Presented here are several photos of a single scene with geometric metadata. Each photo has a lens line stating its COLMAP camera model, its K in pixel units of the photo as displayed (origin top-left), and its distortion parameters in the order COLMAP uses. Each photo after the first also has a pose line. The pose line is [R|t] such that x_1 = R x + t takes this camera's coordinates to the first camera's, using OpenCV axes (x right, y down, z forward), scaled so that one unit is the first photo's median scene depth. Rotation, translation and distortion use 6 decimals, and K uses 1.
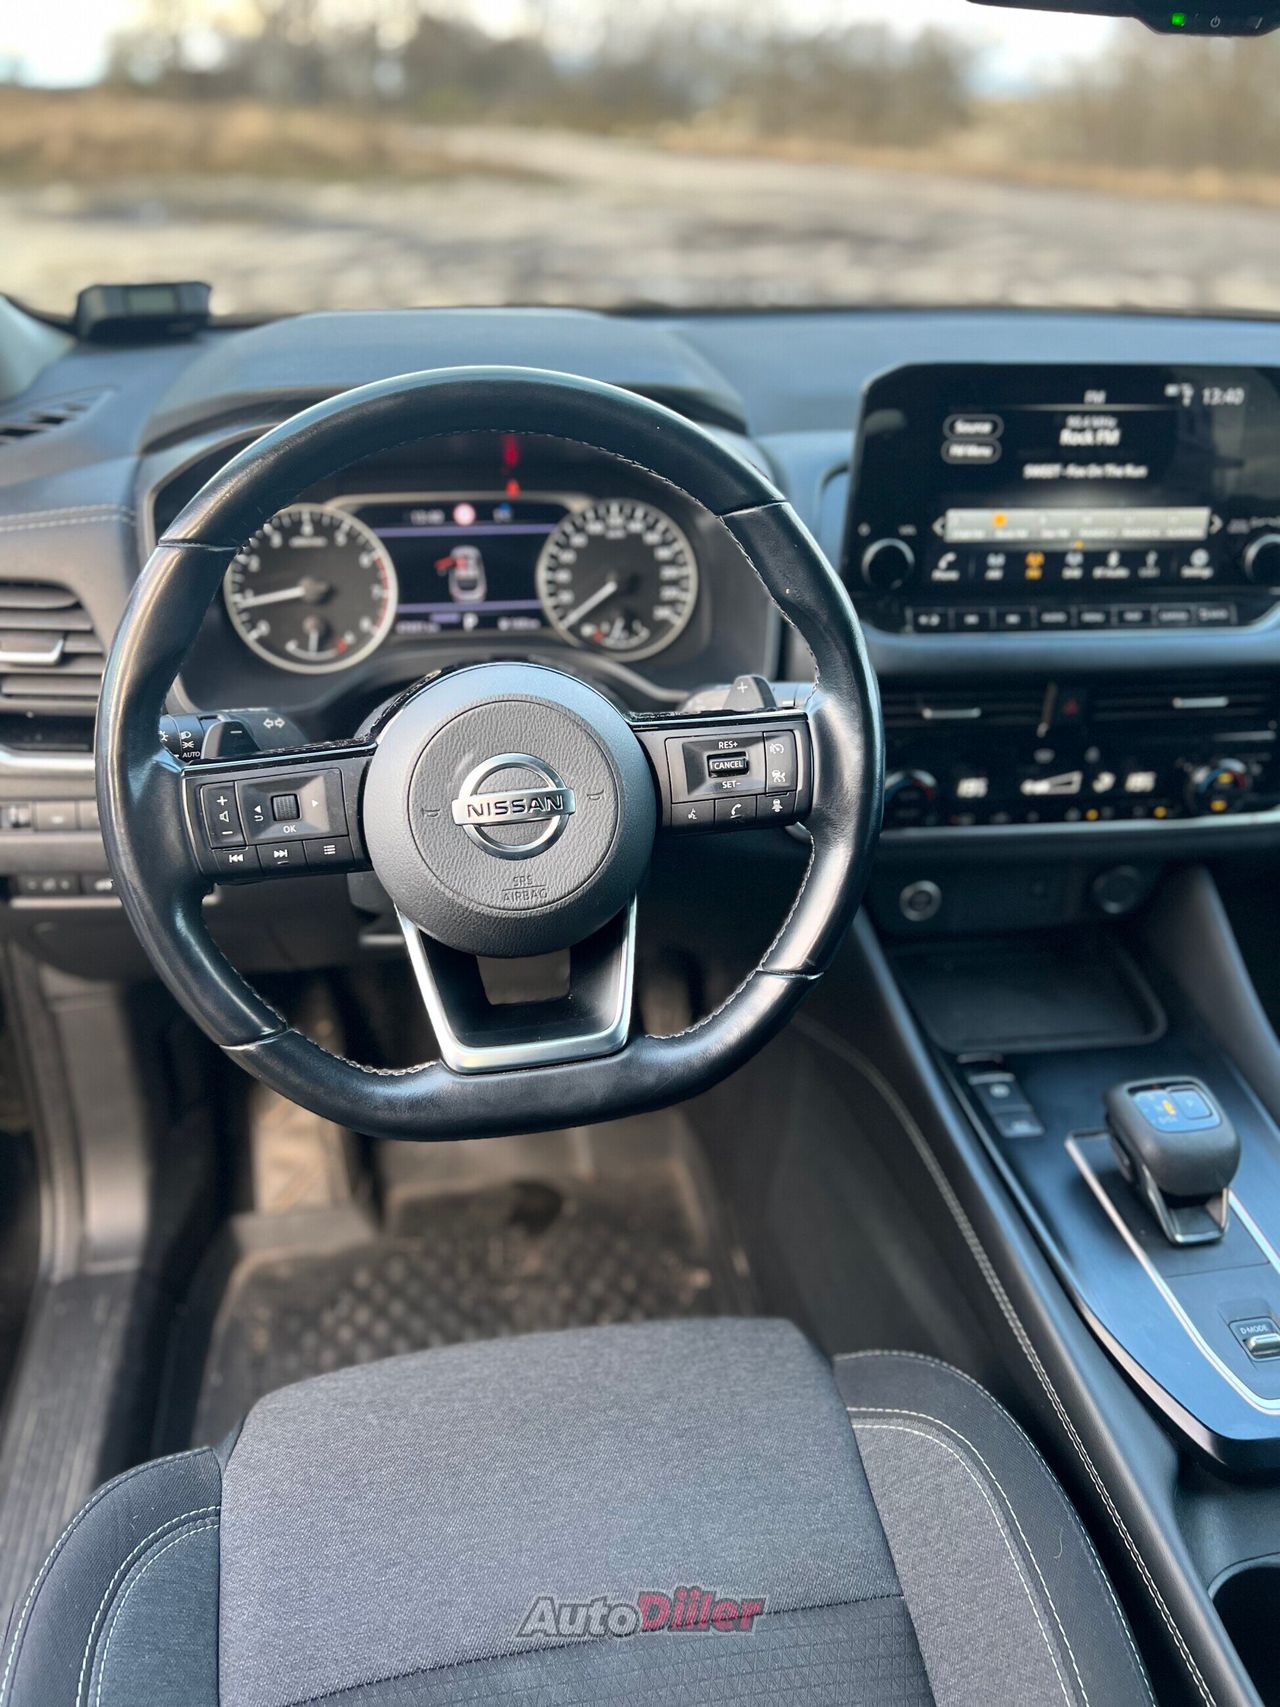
lens RADIAL K [[1292.3, 0, 650.7], [0, 1292.3, 875.9], [0, 0, 1]] dist [0.036507, -0.048252]
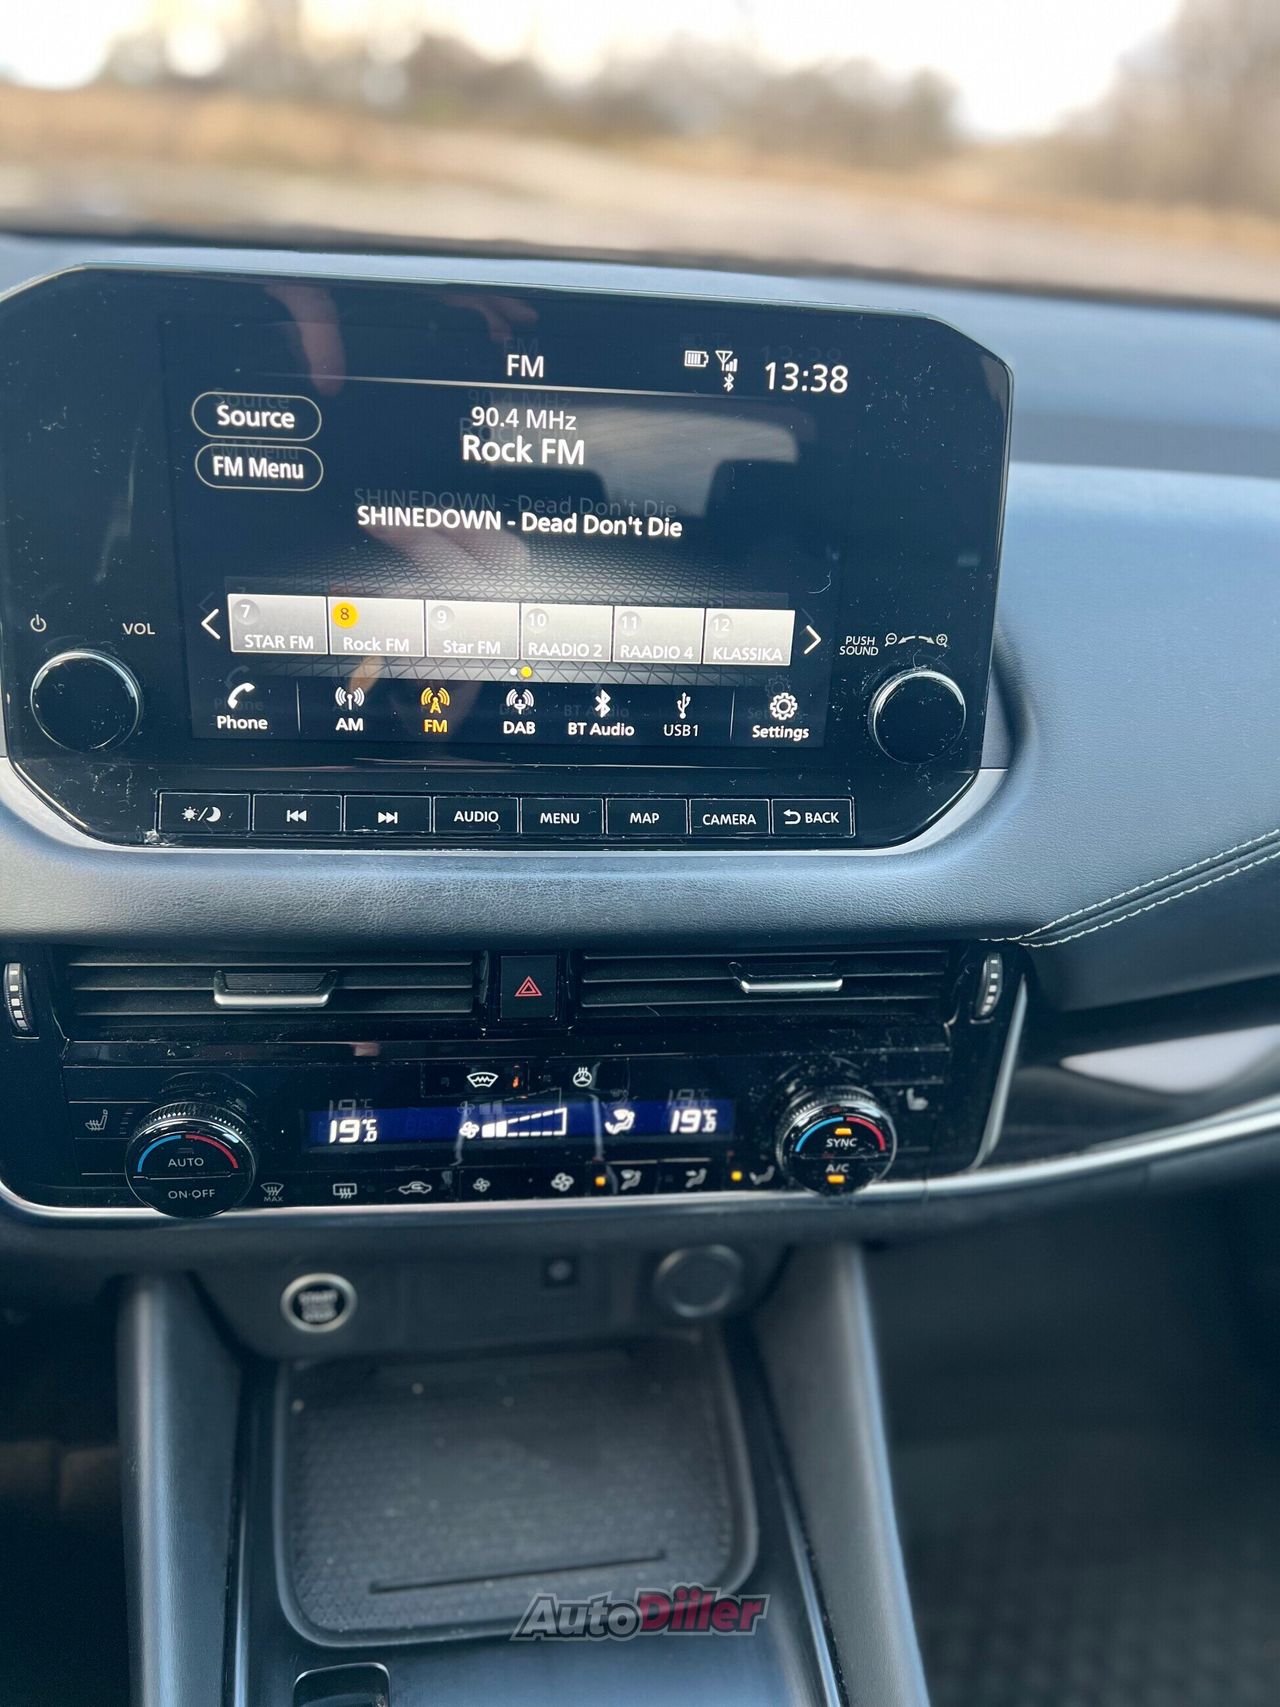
lens RADIAL K [[1292.3, 0, 630.9], [0, 1292.3, 869.2], [0, 0, 1]] dist [0.036507, -0.048252]
pose [[0.999181, 0.037943, 0.014041, 0.356750], [-0.037685, 0.999124, -0.018213, -0.169950], [-0.014720, 0.017669, 0.999736, 0.505116]]
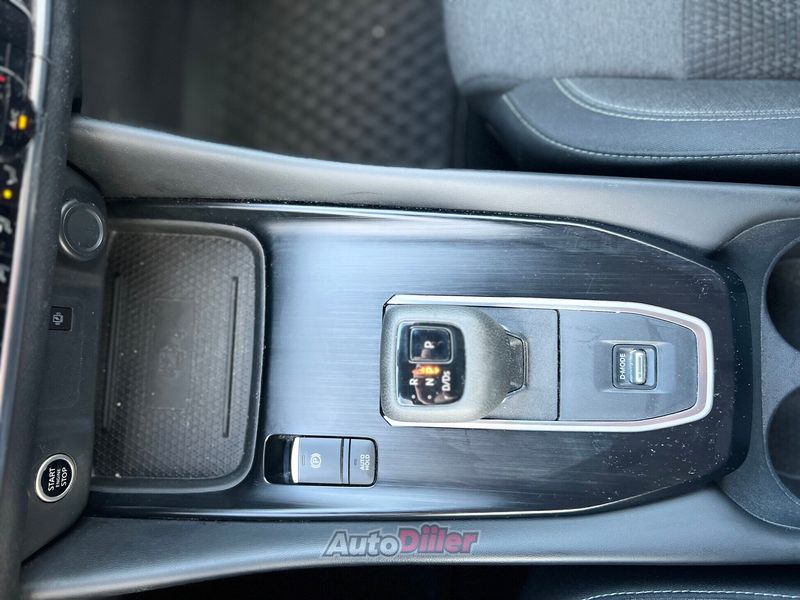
lens RADIAL K [[605.6, 0, 386.9], [0, 605.6, 295.6], [0, 0, 1]] dist [0.036507, -0.048252]
pose [[0.195727, -0.980580, 0.012425, 0.395373], [0.685732, 0.145909, 0.713080, -0.142530], [-0.701044, -0.131049, 0.700973, 0.654719]]
